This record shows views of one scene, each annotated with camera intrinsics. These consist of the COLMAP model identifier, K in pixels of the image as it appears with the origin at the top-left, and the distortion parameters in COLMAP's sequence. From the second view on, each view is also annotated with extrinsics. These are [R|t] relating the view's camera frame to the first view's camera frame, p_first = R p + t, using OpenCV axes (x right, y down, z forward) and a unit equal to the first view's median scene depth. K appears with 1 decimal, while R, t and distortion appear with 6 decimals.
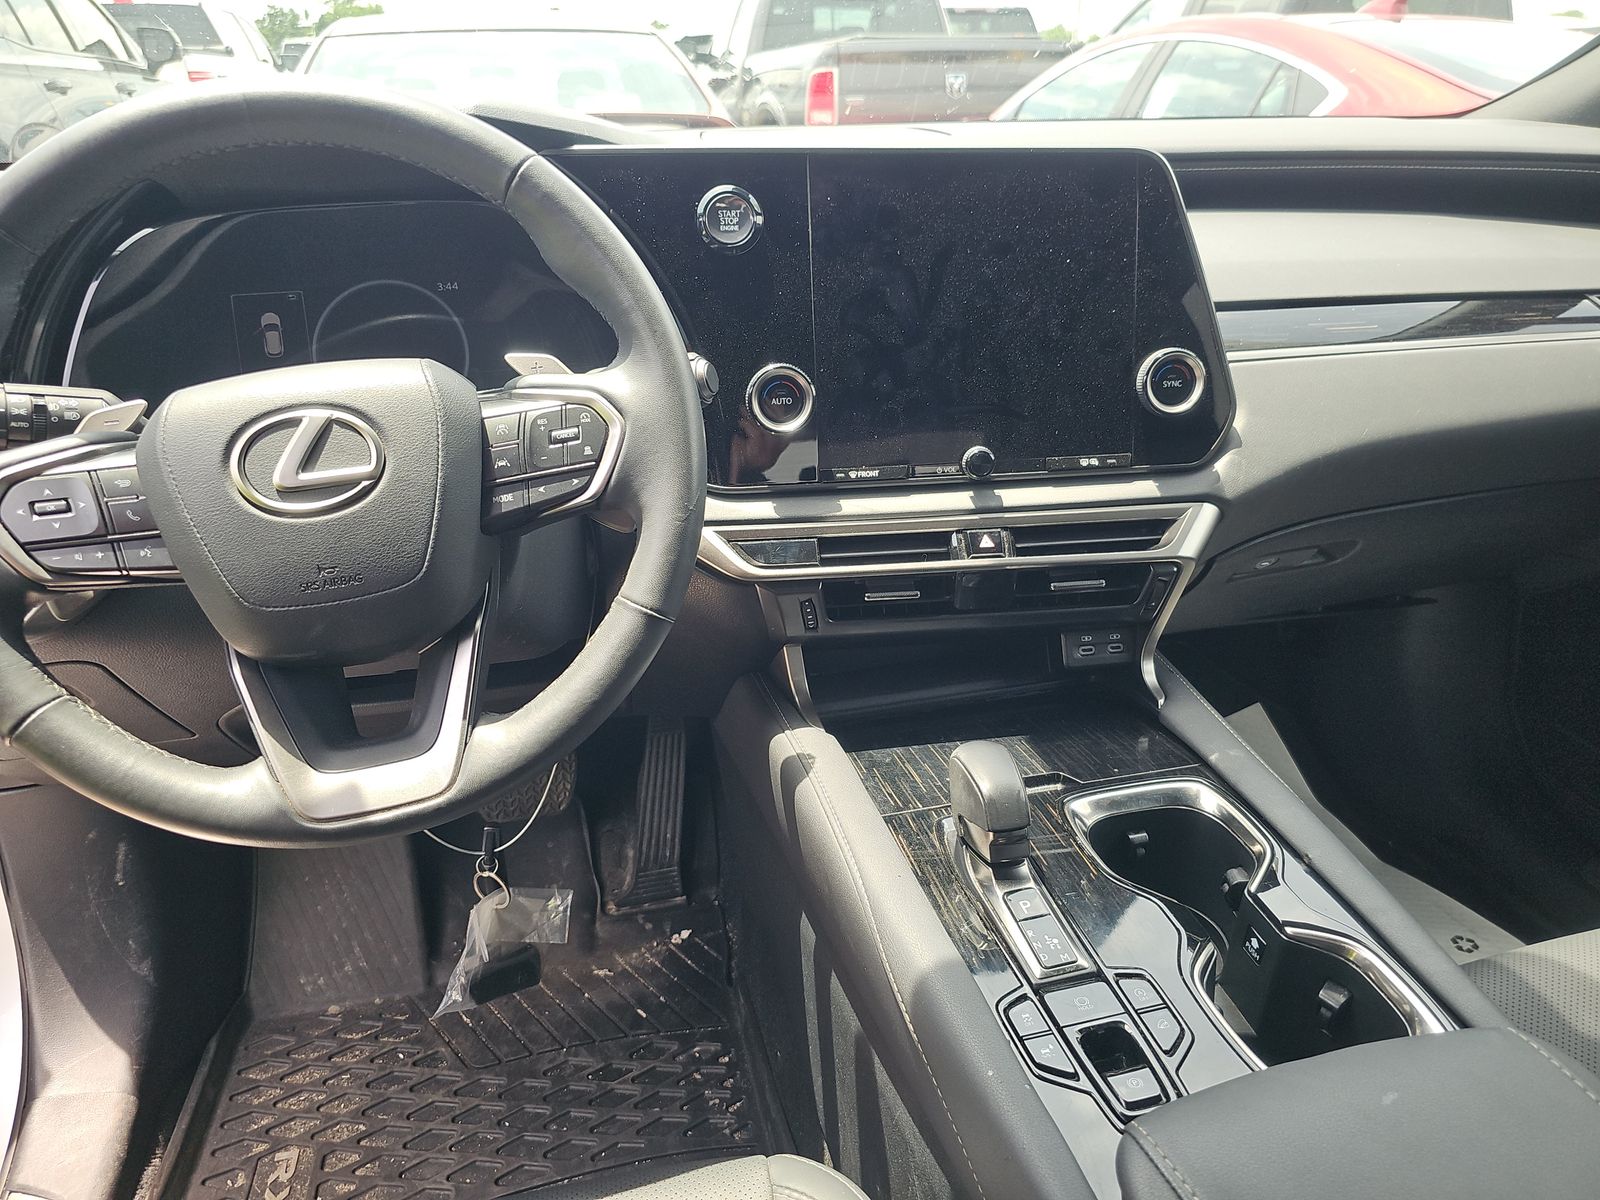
lens RADIAL K [[1081.6, 0, 814.9], [0, 1081.6, 611.2], [0, 0, 1]] dist [0.023052, -0.018987]
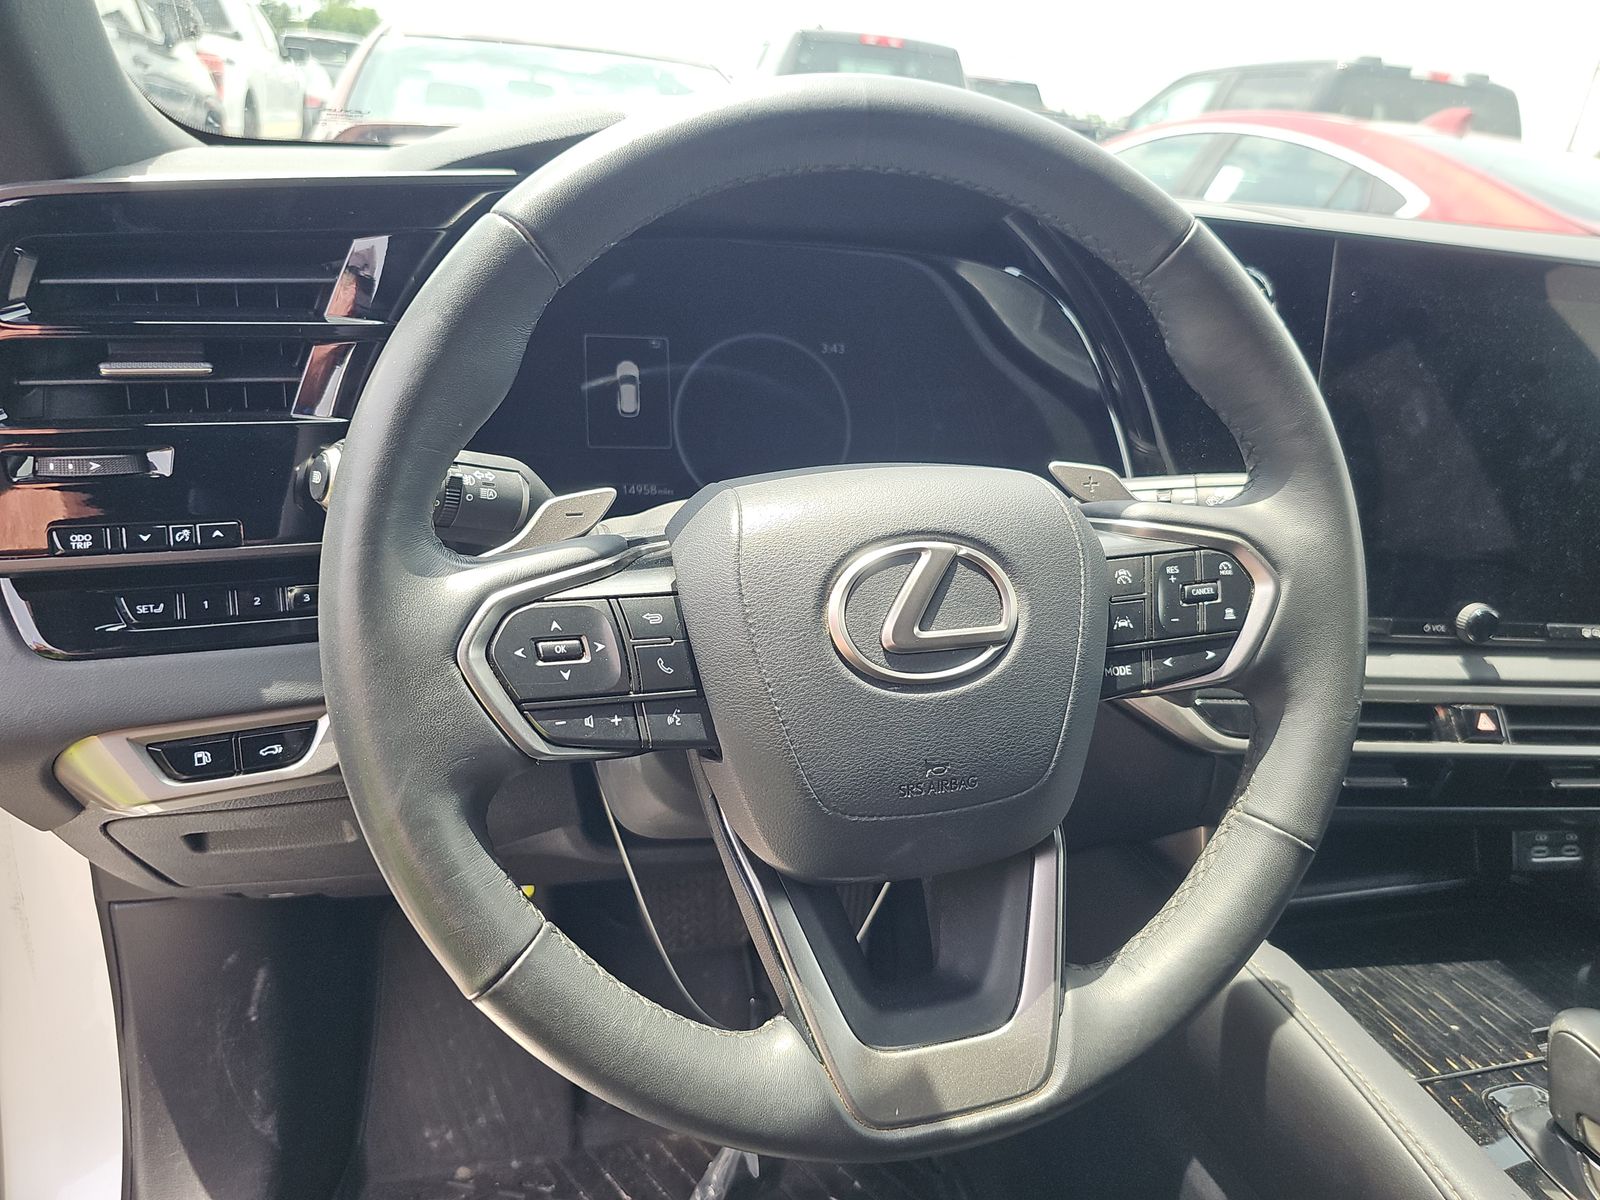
lens RADIAL K [[1081.6, 0, 787.6], [0, 1081.6, 588.1], [0, 0, 1]] dist [0.023052, -0.018987]
pose [[0.994934, 0.088338, 0.047986, -0.407535], [-0.085619, 0.994750, -0.056048, -0.073663], [-0.052685, 0.051655, 0.997274, 0.207442]]
